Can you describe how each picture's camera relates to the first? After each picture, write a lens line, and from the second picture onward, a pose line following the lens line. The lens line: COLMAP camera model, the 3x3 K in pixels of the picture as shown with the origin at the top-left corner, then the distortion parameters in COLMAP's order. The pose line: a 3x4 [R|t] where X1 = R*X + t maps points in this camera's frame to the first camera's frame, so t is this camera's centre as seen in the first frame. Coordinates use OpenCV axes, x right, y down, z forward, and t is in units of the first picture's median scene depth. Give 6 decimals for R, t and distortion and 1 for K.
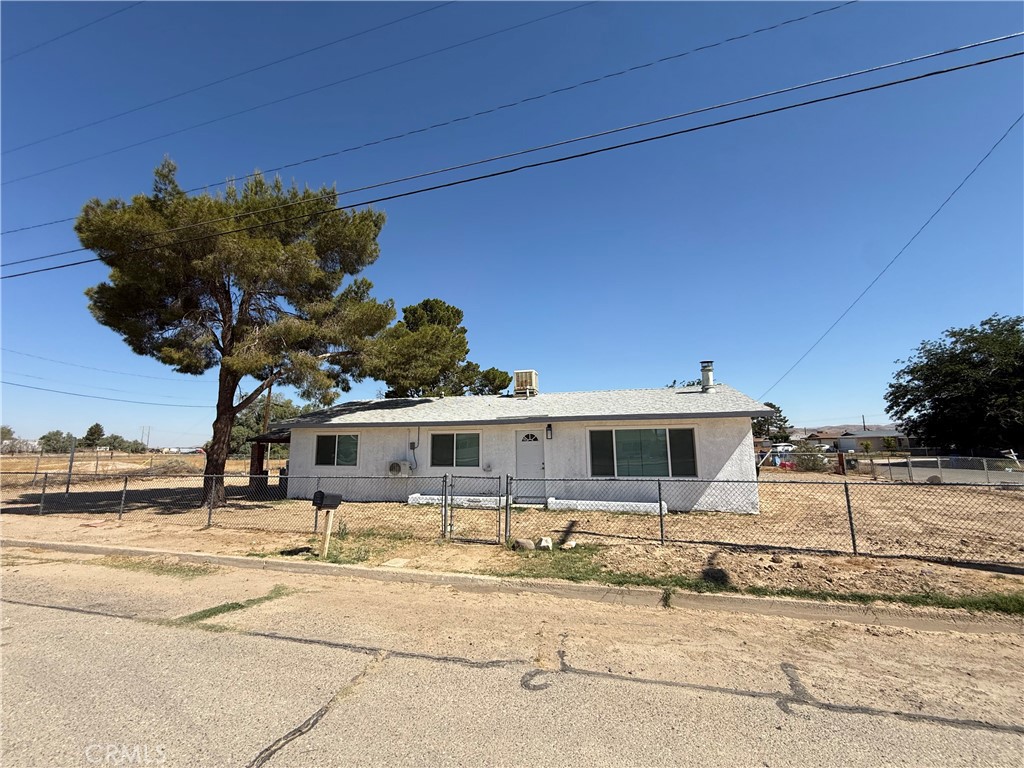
lens RADIAL K [[408.2, 0, 504.6], [0, 408.2, 385.3], [0, 0, 1]] dist [-0.000665, 0.000119]
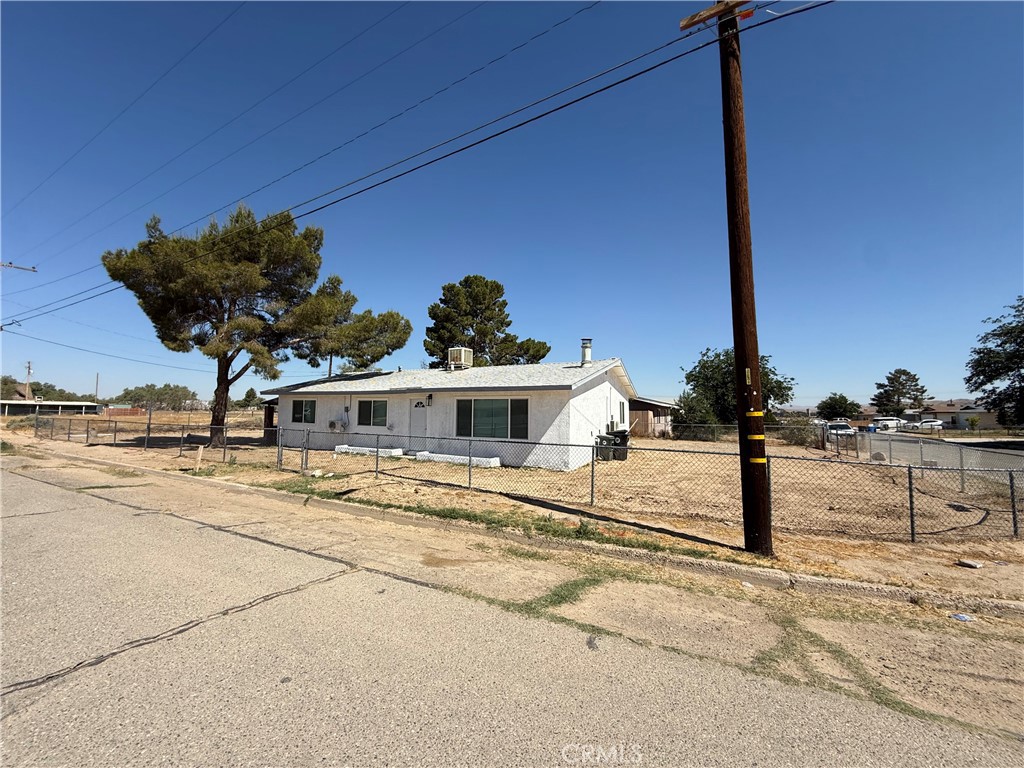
lens RADIAL K [[408.2, 0, 506.8], [0, 408.2, 384.8], [0, 0, 1]] dist [-0.000665, 0.000119]
pose [[0.971214, 0.005069, -0.238156, 0.587352], [0.013835, 0.996886, 0.077638, -0.024599], [0.237808, -0.078698, 0.968119, -0.139590]]
